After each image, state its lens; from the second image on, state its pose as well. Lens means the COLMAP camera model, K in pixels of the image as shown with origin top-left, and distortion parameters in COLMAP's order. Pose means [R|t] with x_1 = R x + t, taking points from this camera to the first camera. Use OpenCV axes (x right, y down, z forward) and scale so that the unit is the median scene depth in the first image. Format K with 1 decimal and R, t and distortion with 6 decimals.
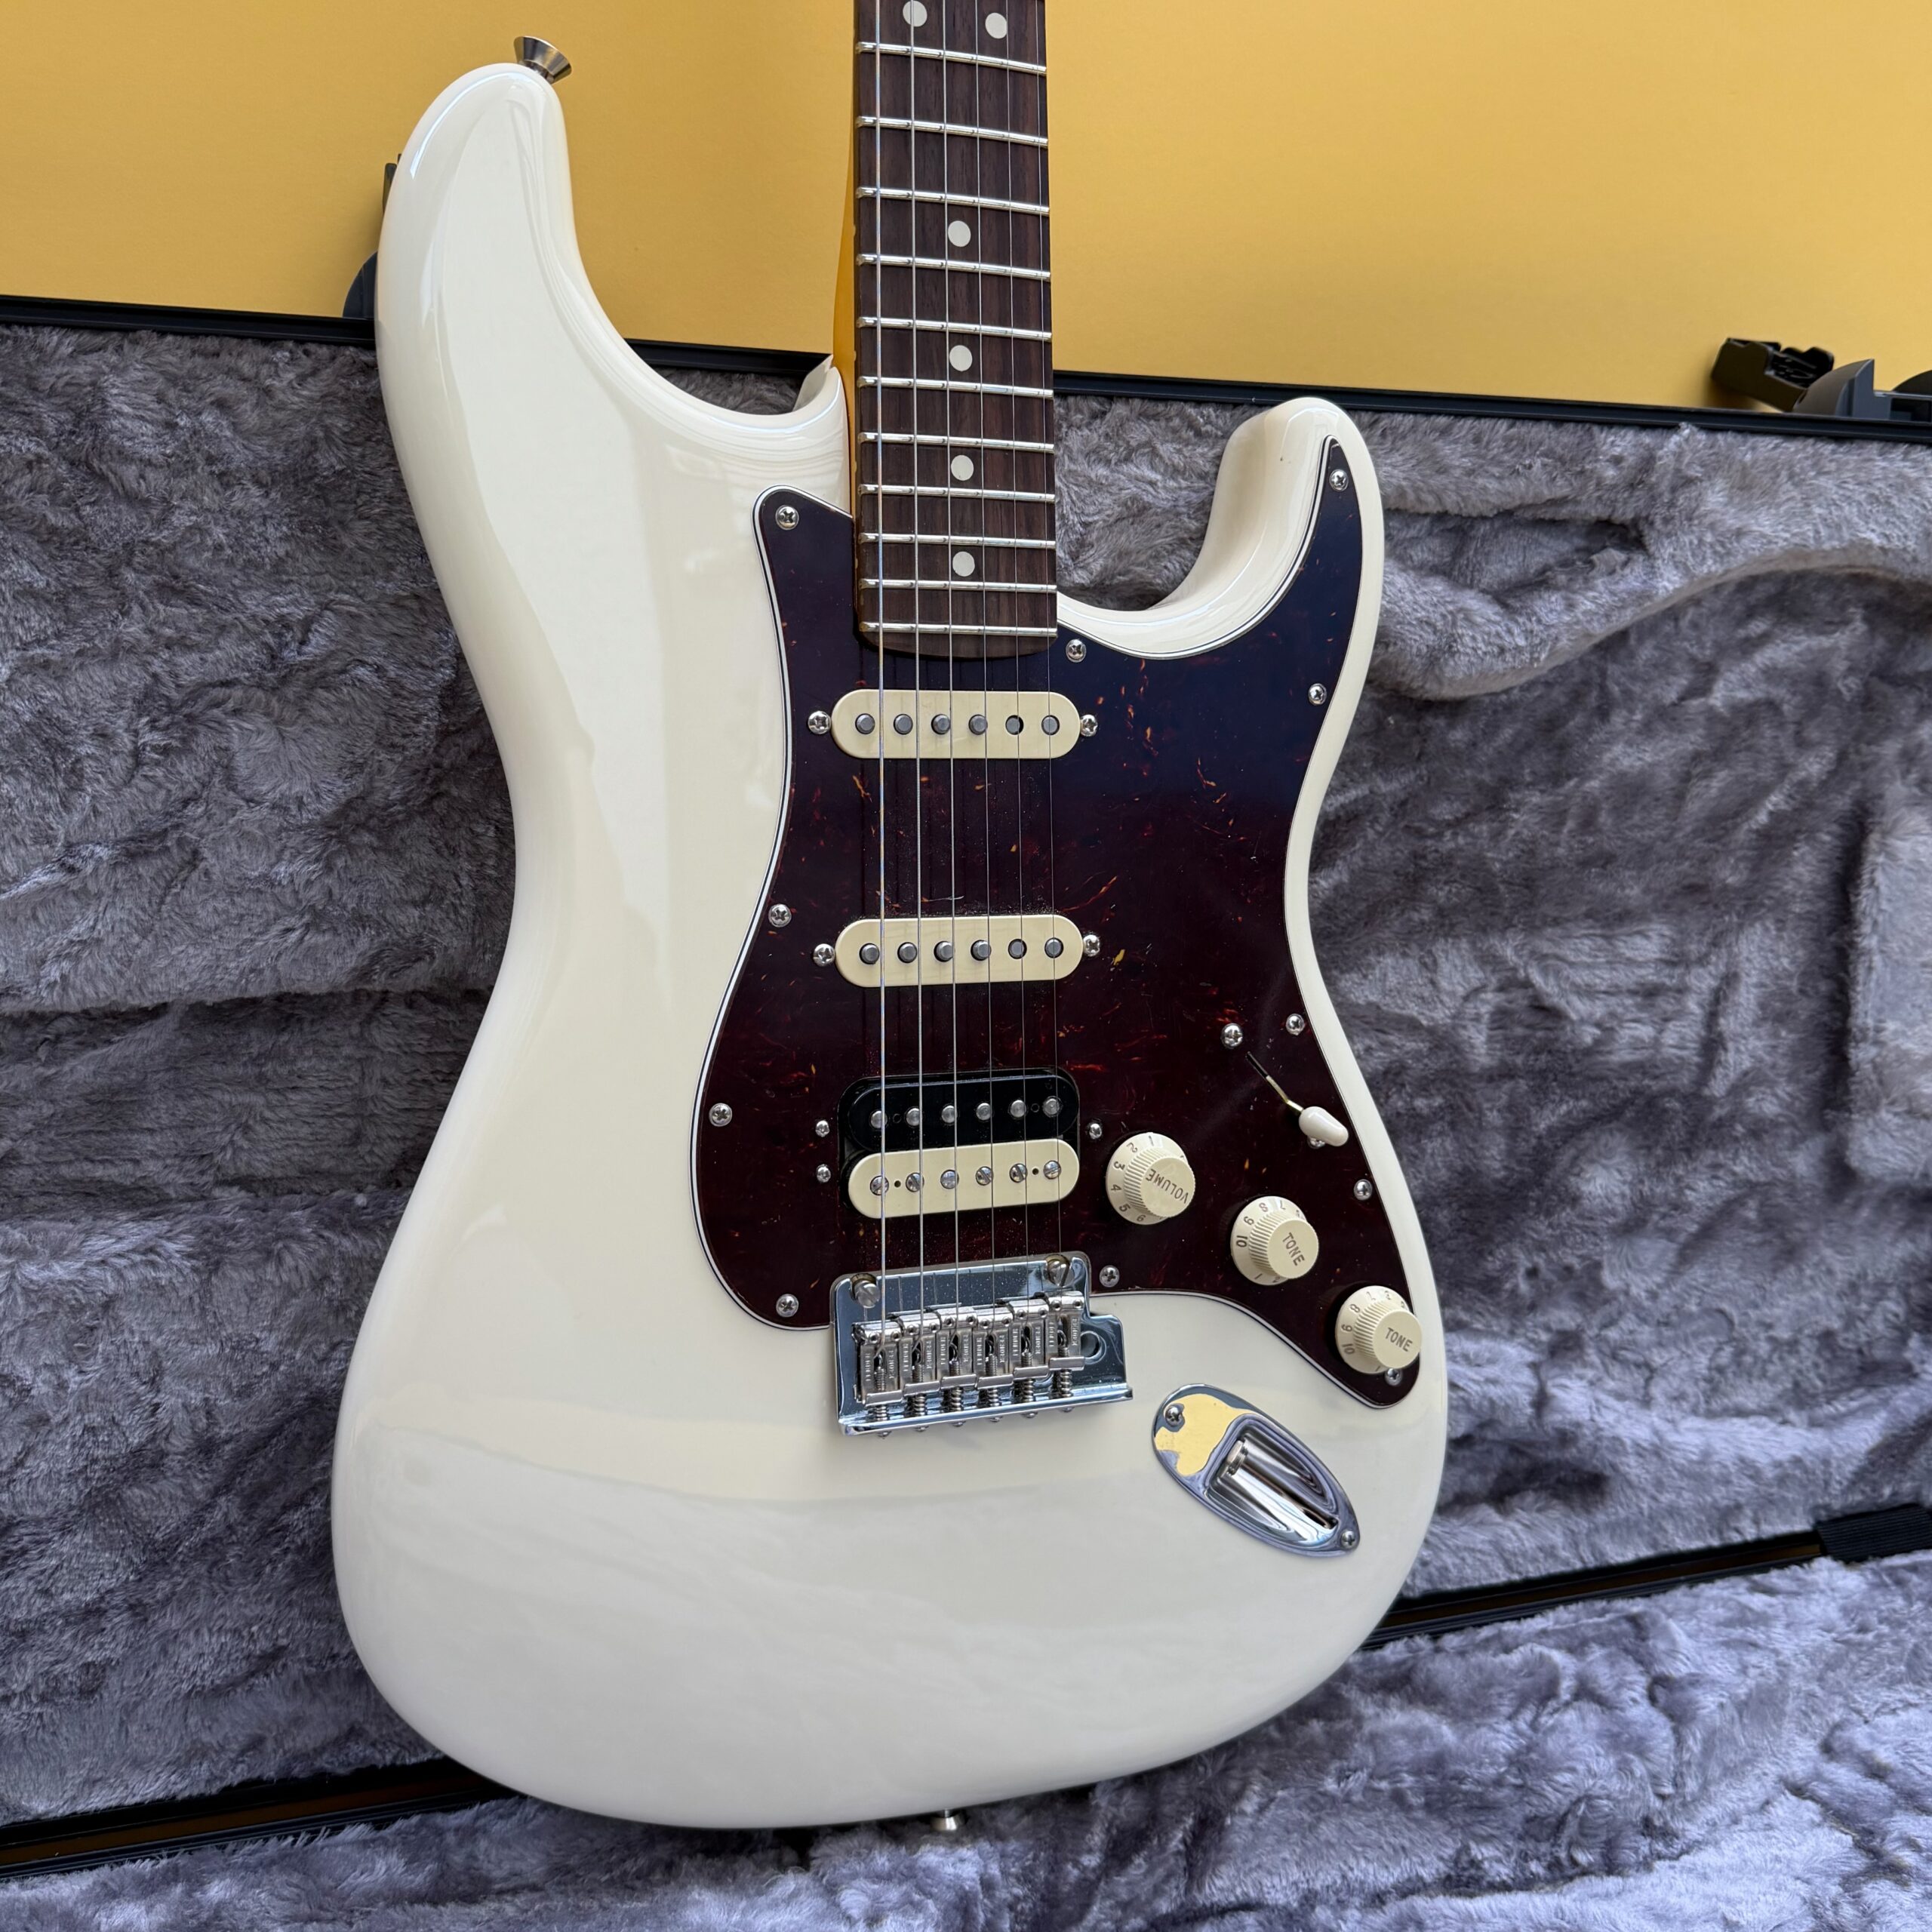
lens RADIAL K [[1885.5, 0, 956.0], [0, 1885.5, 961.3], [0, 0, 1]] dist [0.091821, -0.197425]
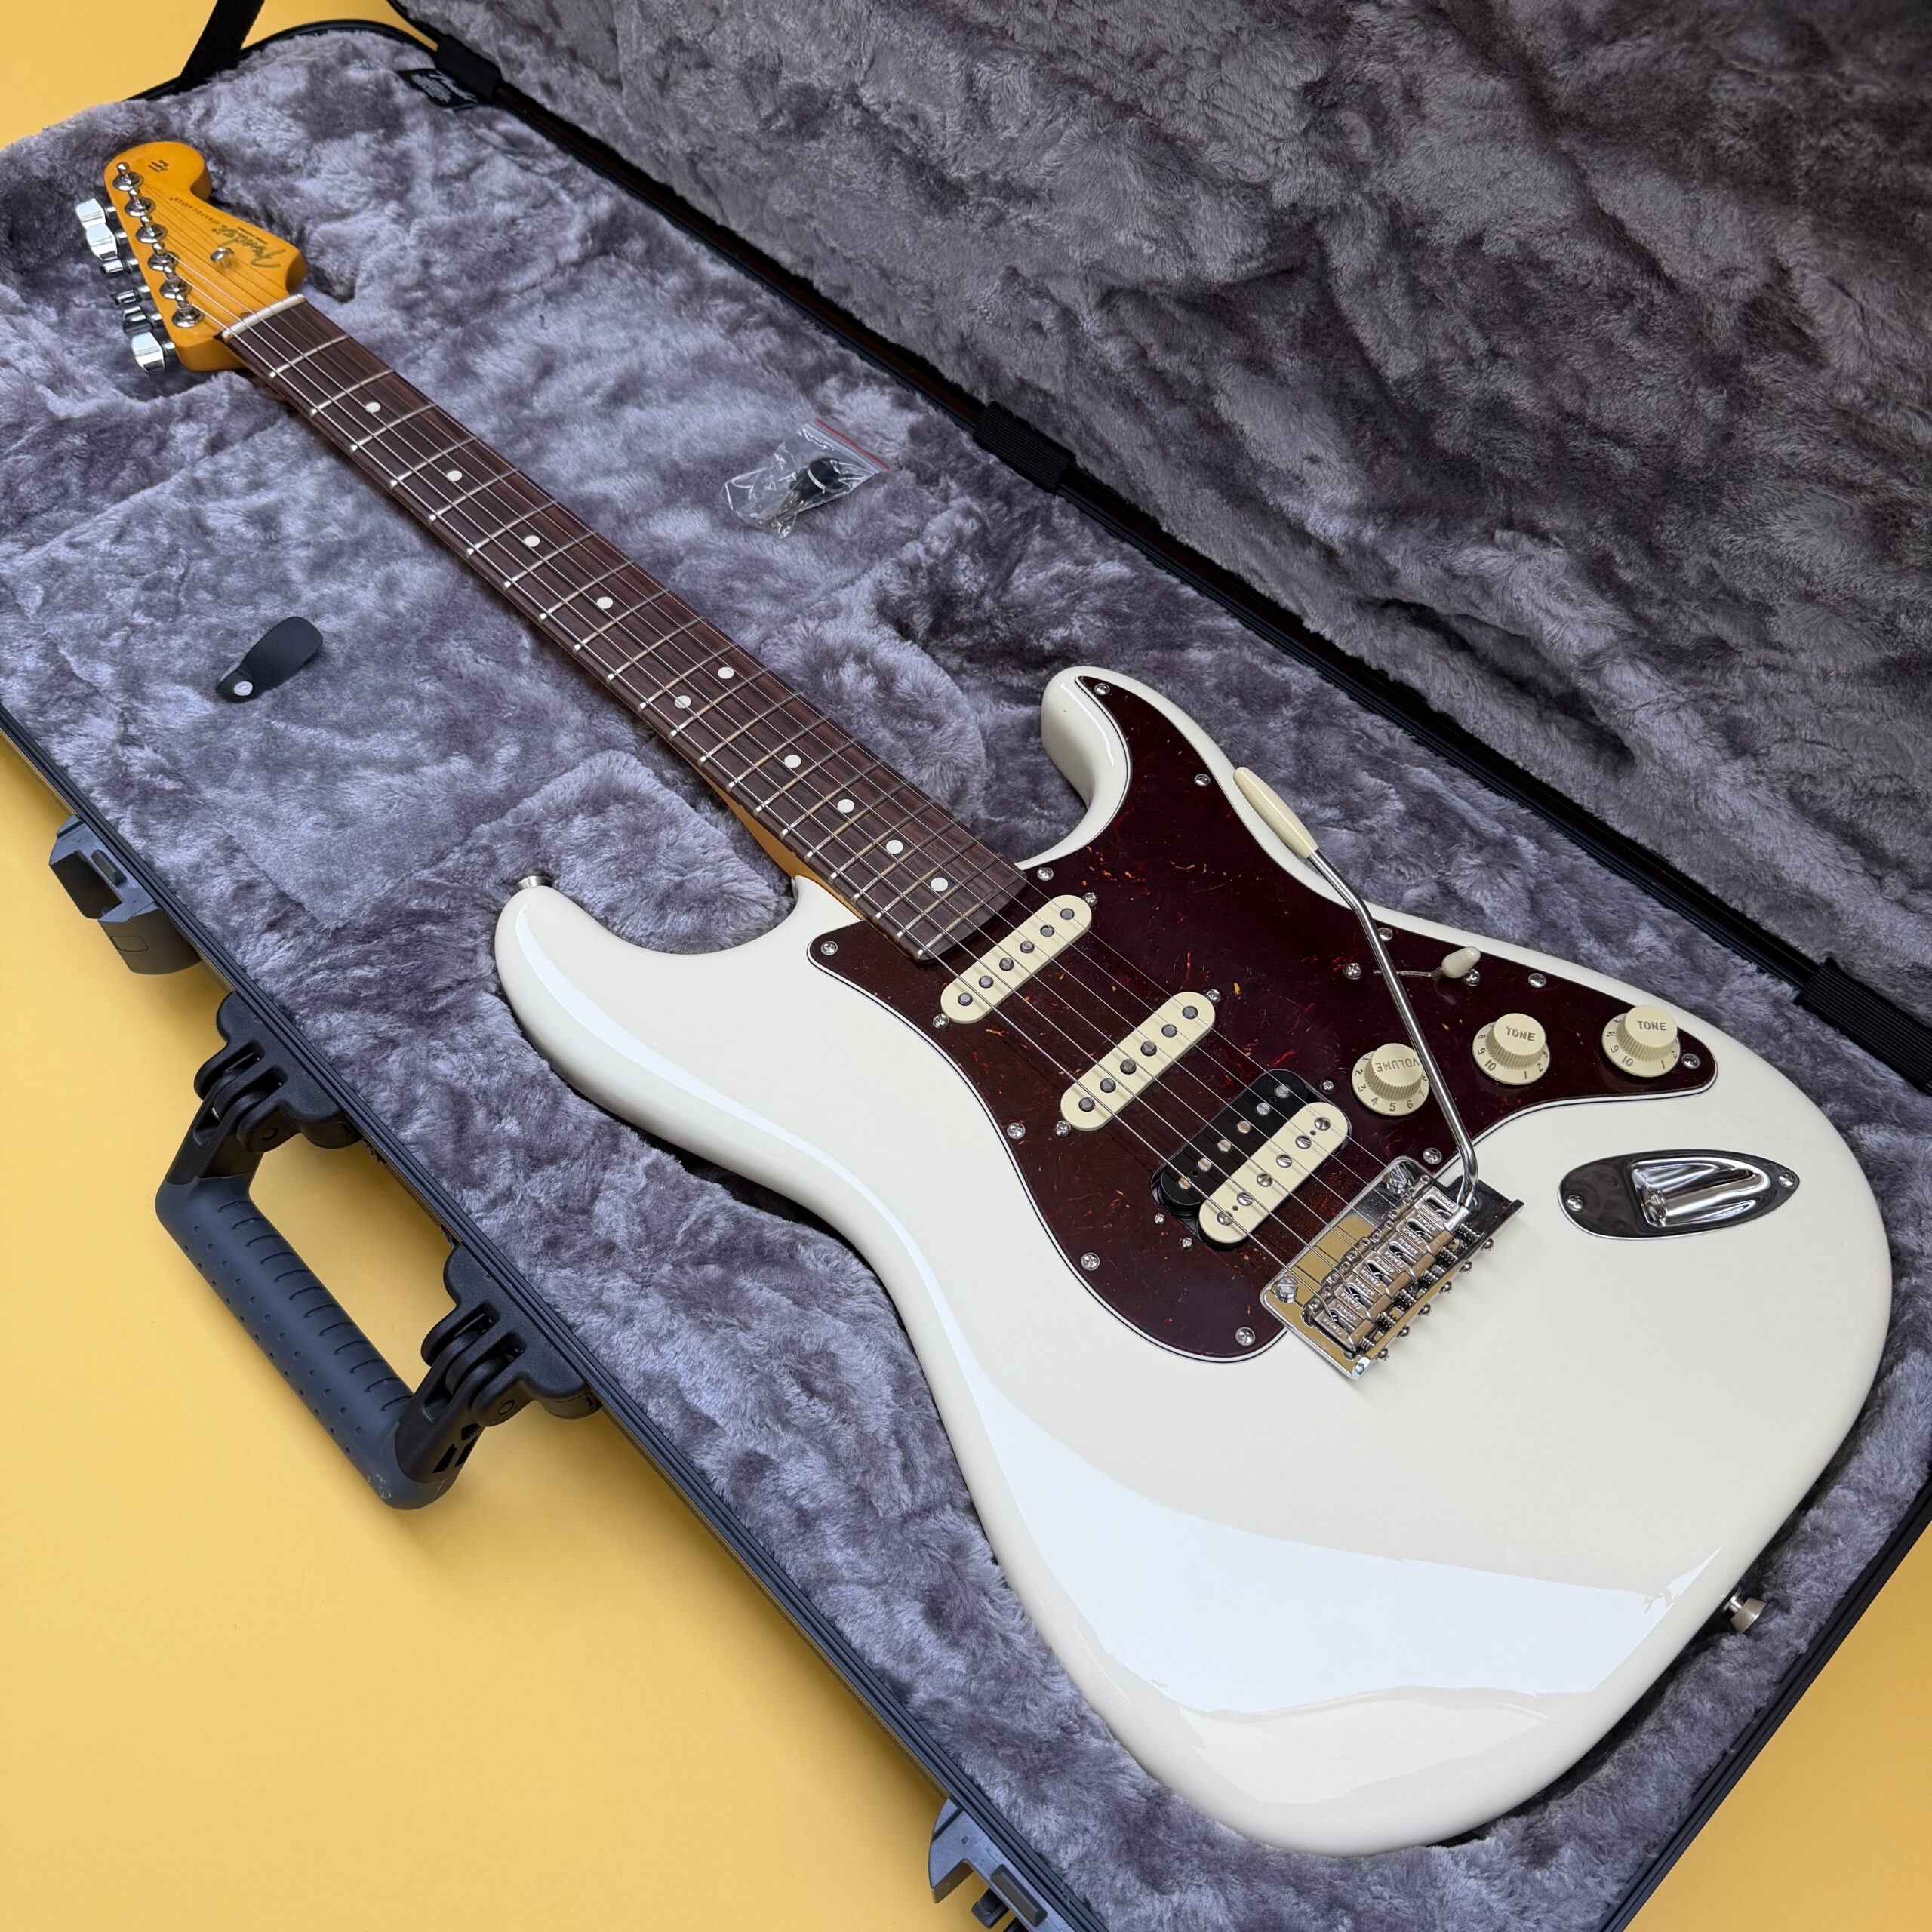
lens RADIAL K [[1848.2, 0, 956.1], [0, 1848.2, 934.7], [0, 0, 1]] dist [0.149533, -0.317127]
pose [[0.426542, 0.739645, -0.520564, 0.867072], [-0.118219, 0.616201, 0.778666, -0.462354], [0.896709, -0.270594, 0.350276, 0.326594]]
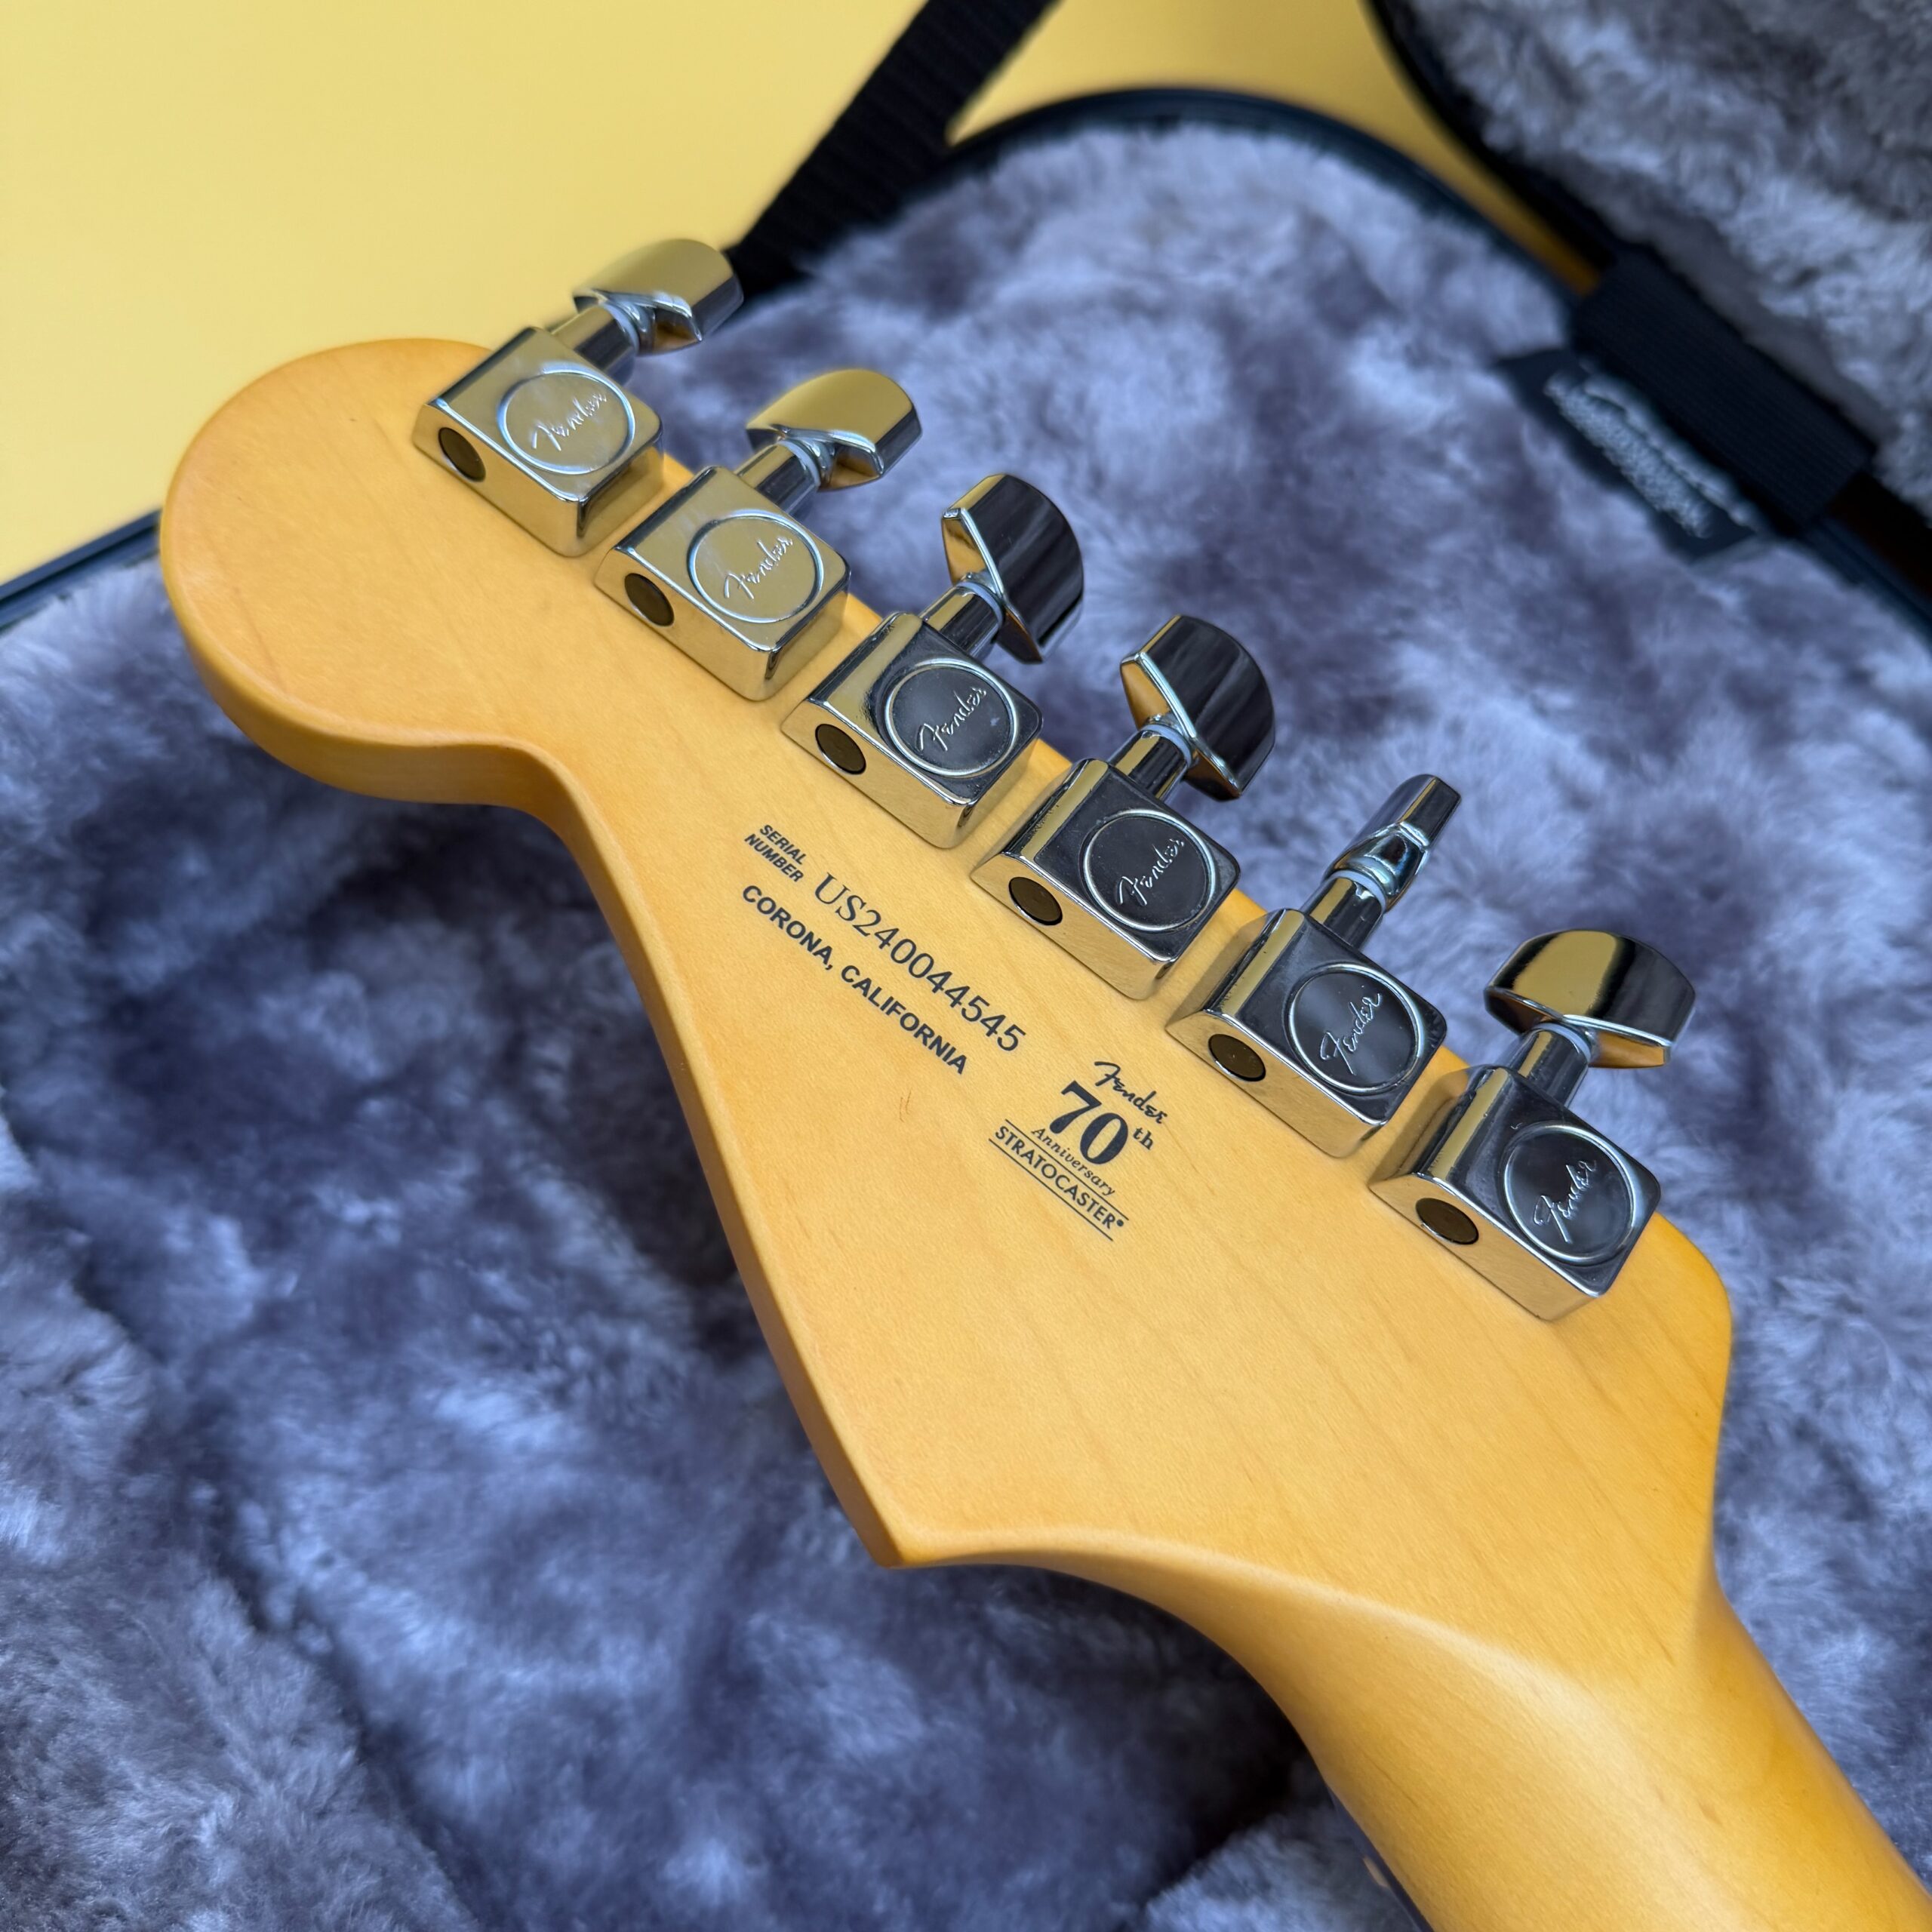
lens RADIAL K [[1858.3, 0, 938.2], [0, 1858.3, 1025.7], [0, 0, 1]] dist [0.103062, -0.176368]
pose [[0.335093, 0.856454, -0.392683, -0.488320], [-0.214598, 0.475202, 0.853306, 0.122294], [0.917421, -0.201668, 0.343030, 0.349889]]
